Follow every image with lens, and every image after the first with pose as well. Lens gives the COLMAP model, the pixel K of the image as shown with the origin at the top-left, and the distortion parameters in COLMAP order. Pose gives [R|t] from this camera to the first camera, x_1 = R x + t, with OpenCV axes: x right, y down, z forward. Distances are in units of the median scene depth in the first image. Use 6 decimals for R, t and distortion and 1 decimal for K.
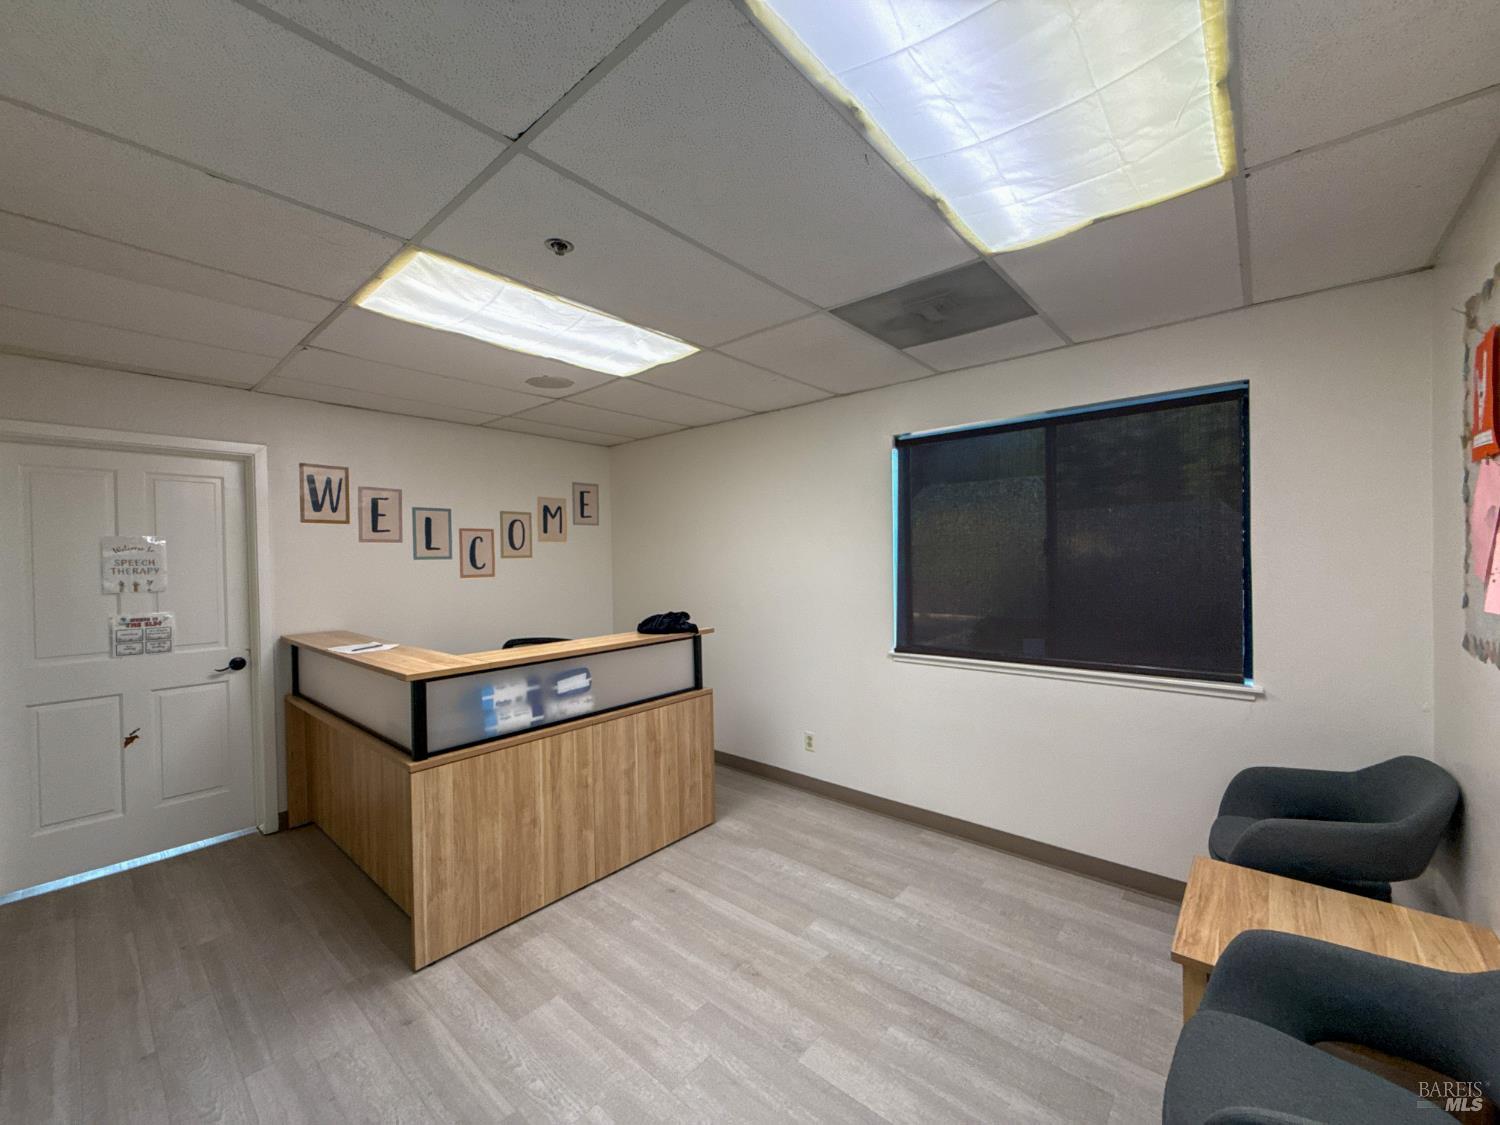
lens RADIAL K [[592.6, 0, 750.0], [0, 592.6, 562.5], [0, 0, 1]] dist [0.000795, -0.001099]
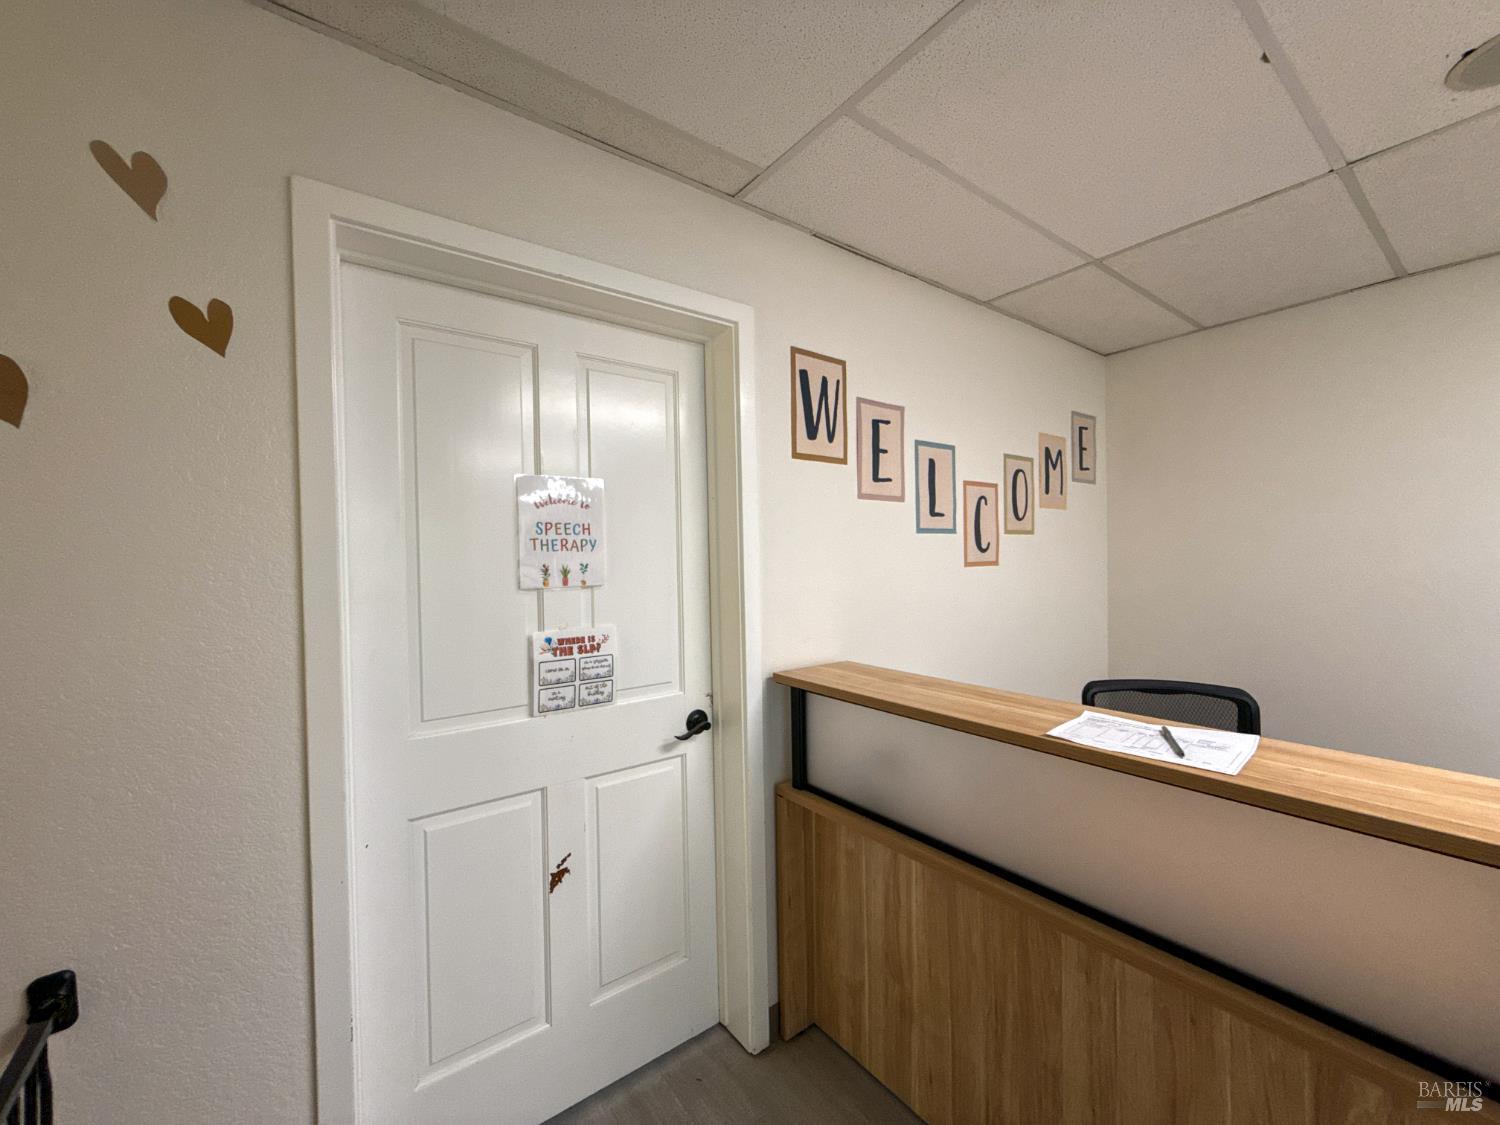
lens RADIAL K [[607.6, 0, 765.8], [0, 607.6, 565.8], [0, 0, 1]] dist [0.002207, -0.000035]
pose [[0.980353, -0.012285, -0.196870, -0.685527], [0.010751, 0.999903, -0.008860, 0.034609], [0.196960, 0.006570, 0.980389, 0.467143]]
